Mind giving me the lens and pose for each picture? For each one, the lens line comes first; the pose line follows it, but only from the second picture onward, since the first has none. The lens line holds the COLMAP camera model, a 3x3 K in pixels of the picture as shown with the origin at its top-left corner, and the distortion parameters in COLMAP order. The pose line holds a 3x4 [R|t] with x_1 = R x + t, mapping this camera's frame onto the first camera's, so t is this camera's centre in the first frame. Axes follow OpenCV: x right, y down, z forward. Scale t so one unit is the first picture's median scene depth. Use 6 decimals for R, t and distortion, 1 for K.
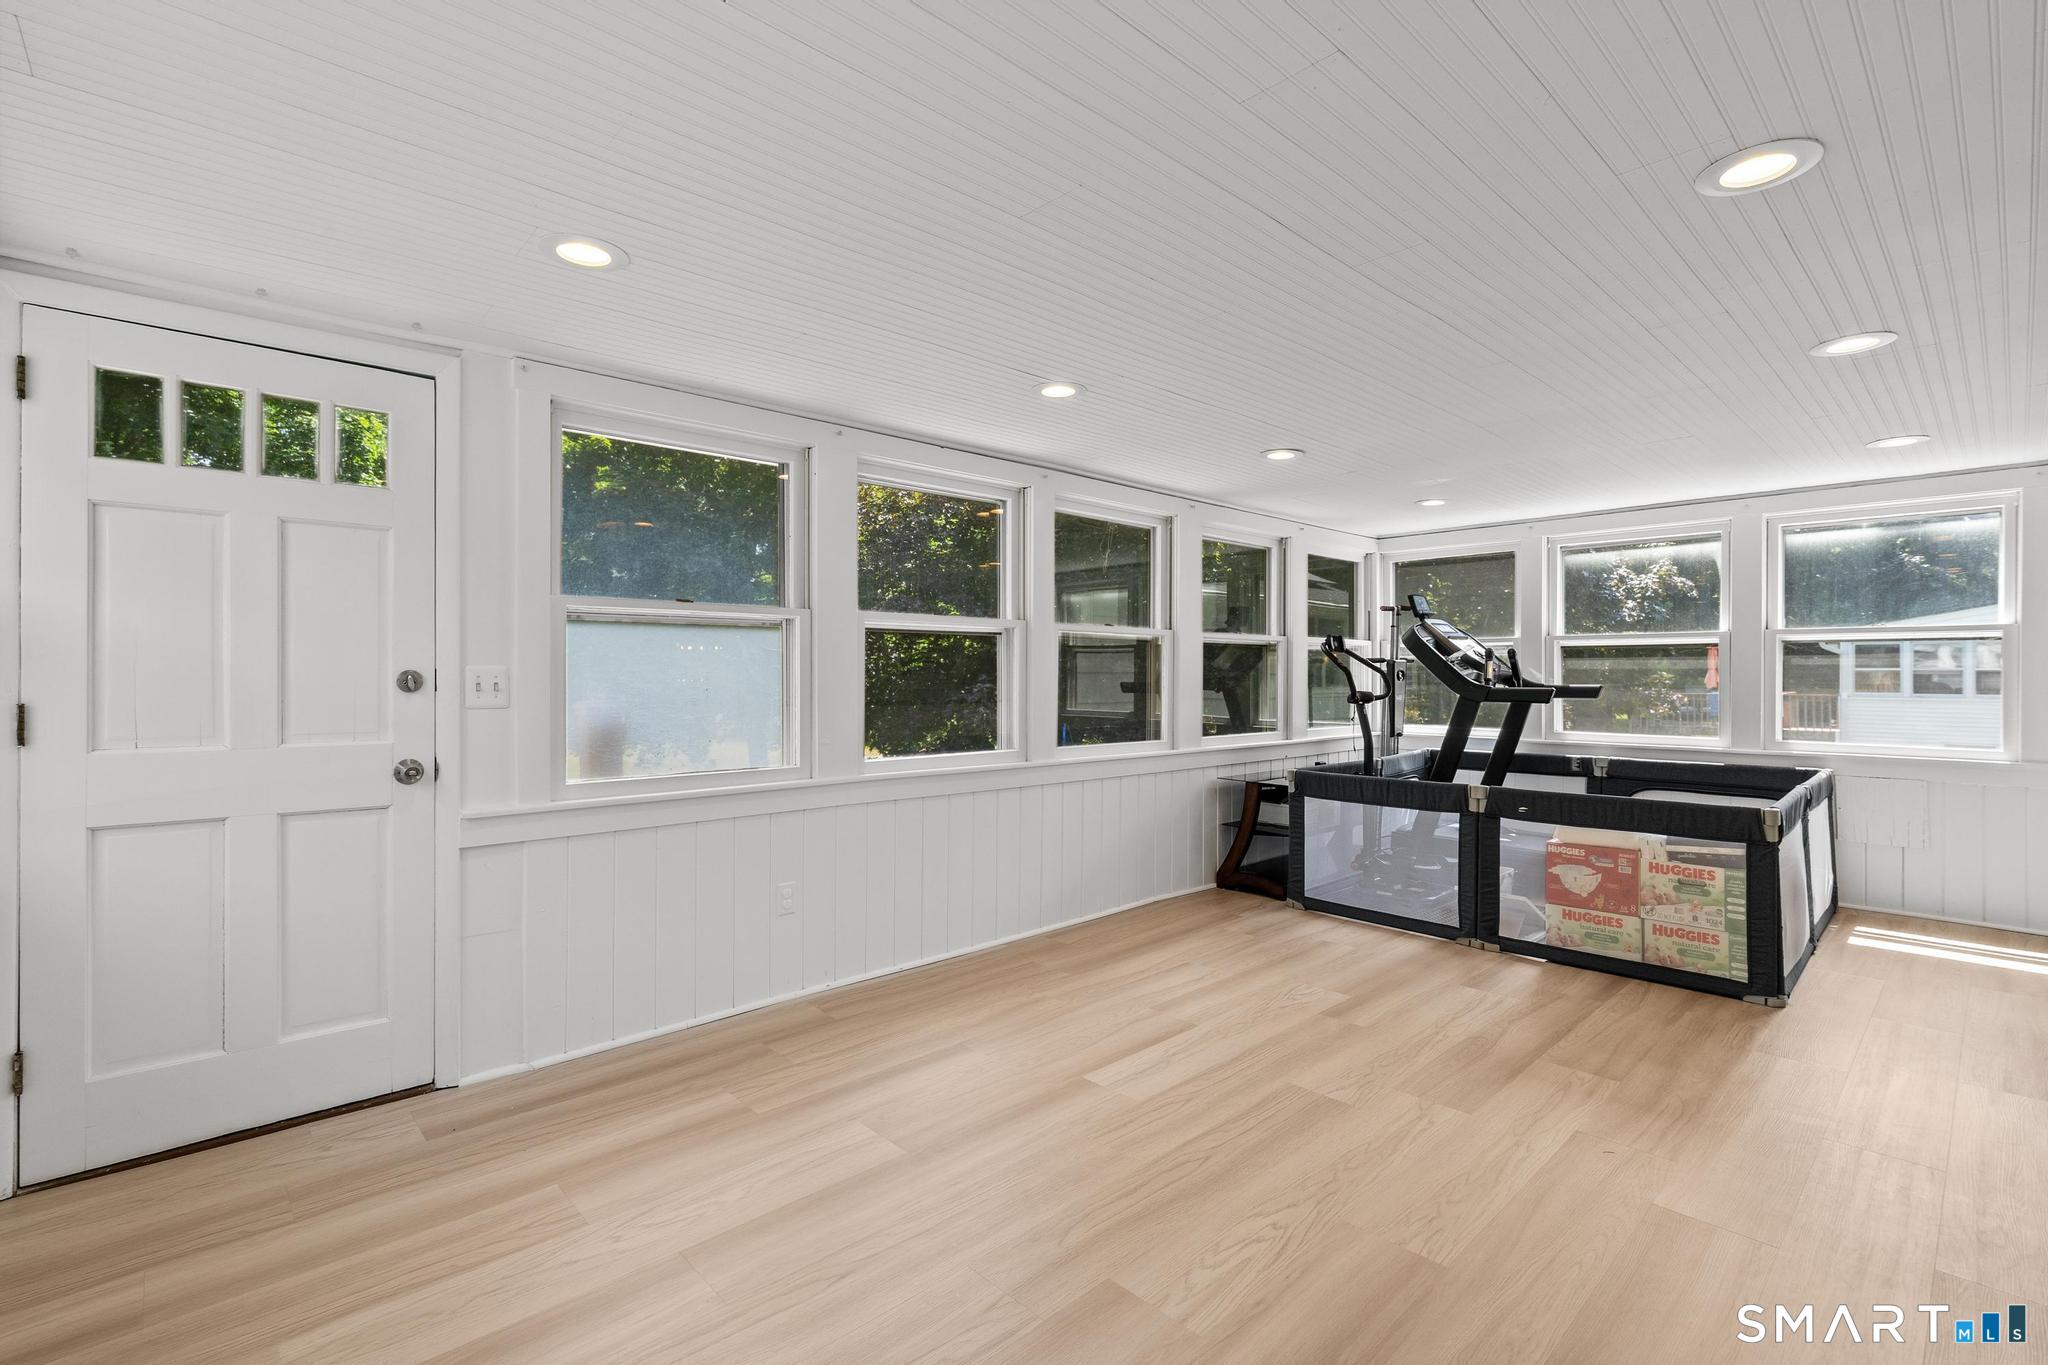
lens RADIAL K [[919.0, 0, 1015.4], [0, 919.0, 676.8], [0, 0, 1]] dist [-0.010471, 0.003655]
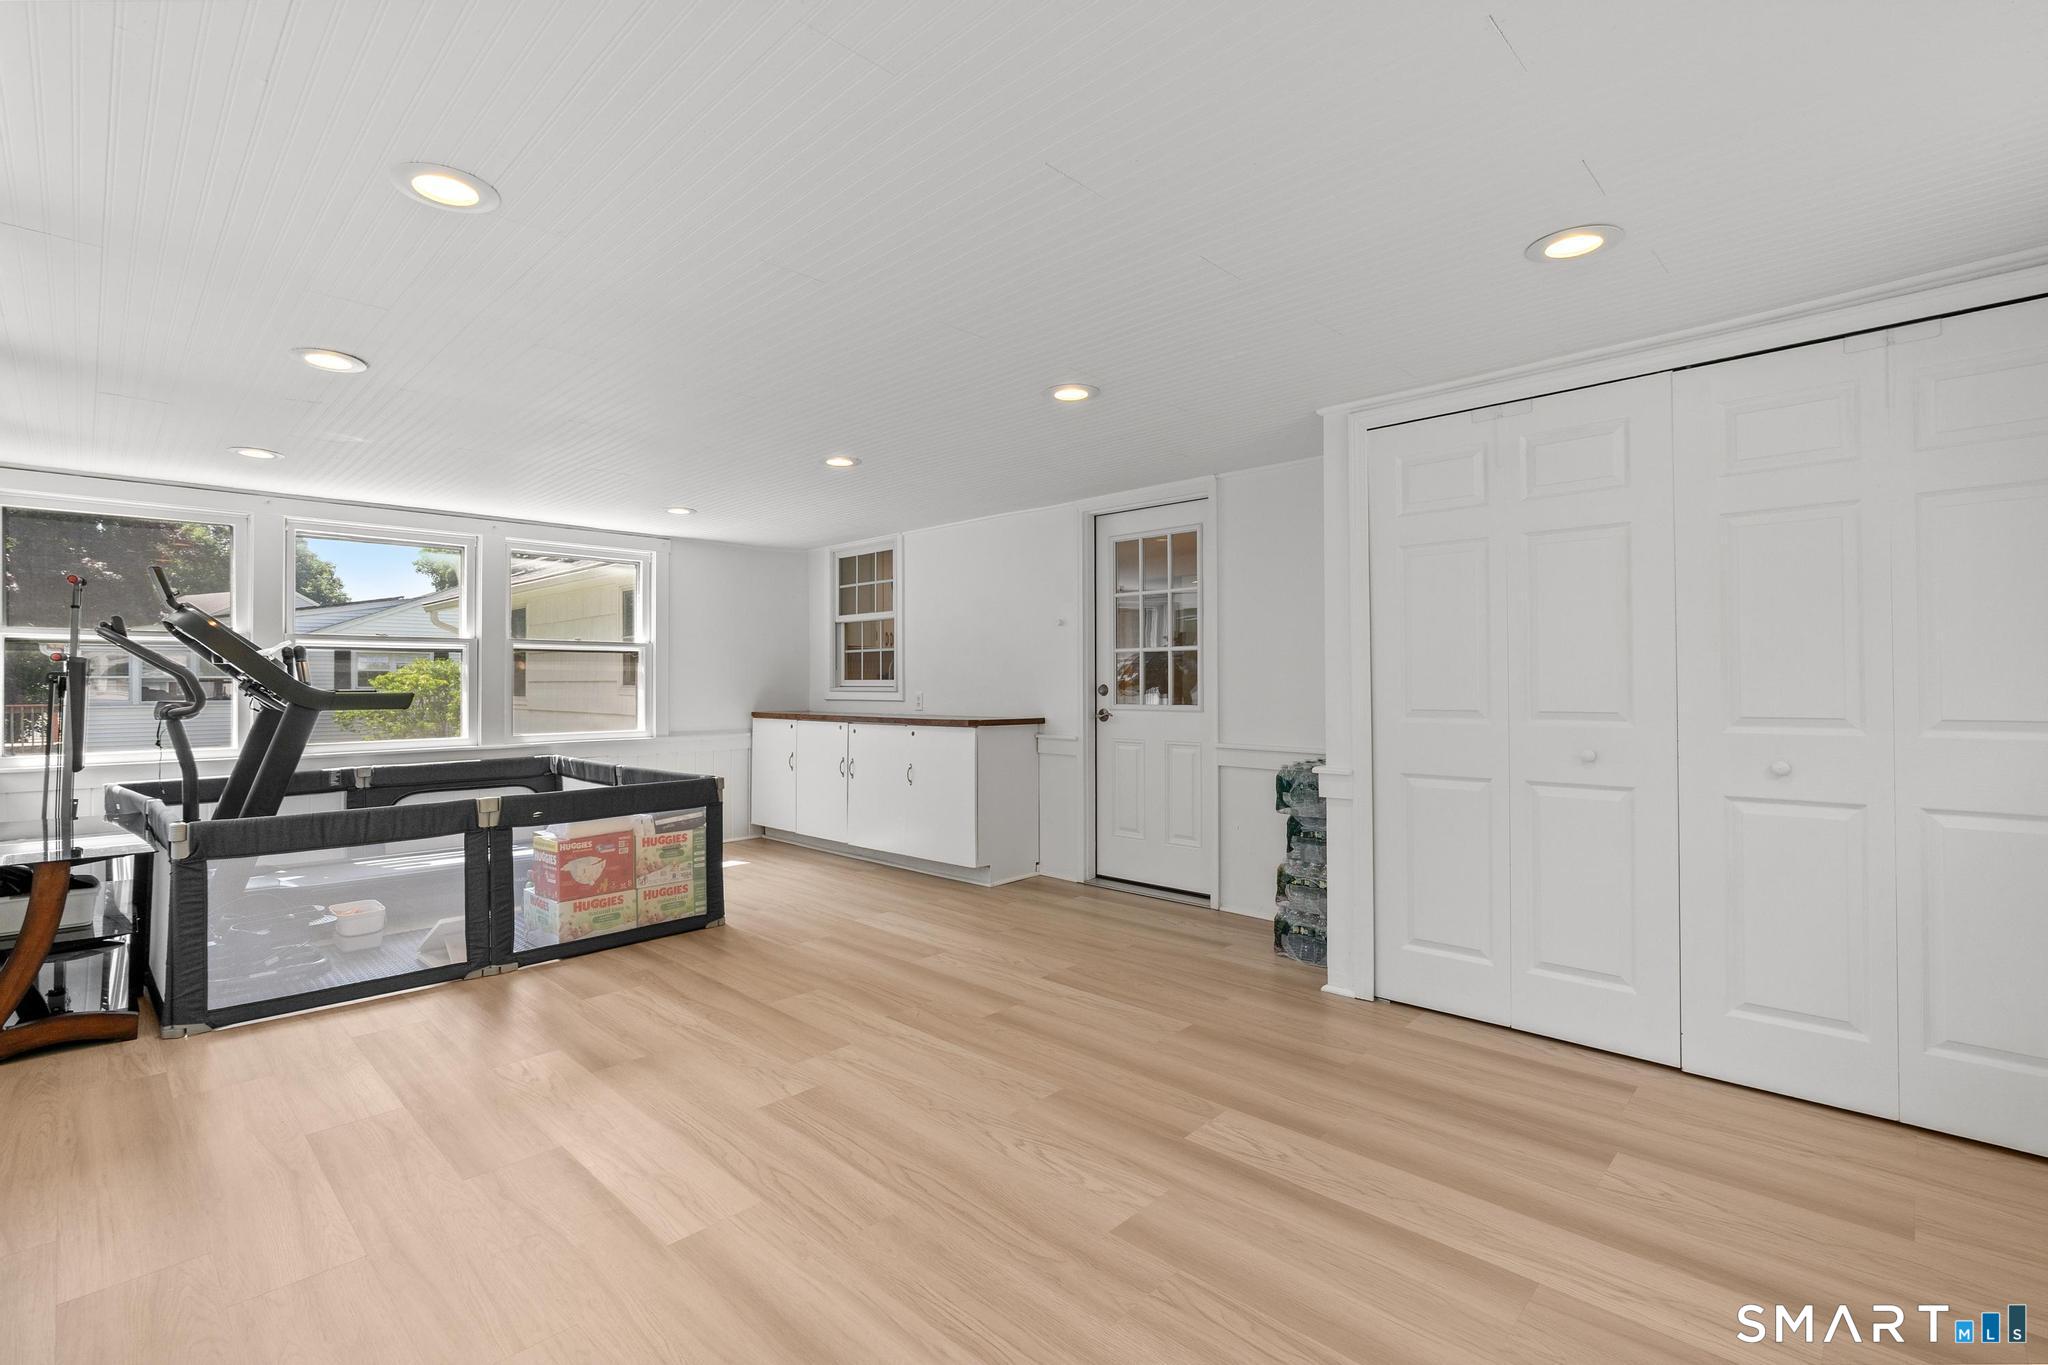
lens RADIAL K [[919.0, 0, 1015.8], [0, 919.0, 670.7], [0, 0, 1]] dist [-0.010471, 0.003655]
pose [[-0.045066, 0.009271, 0.998941, -0.479433], [0.006962, 0.999936, -0.008967, 0.004229], [-0.998960, 0.006550, -0.045127, 0.569490]]
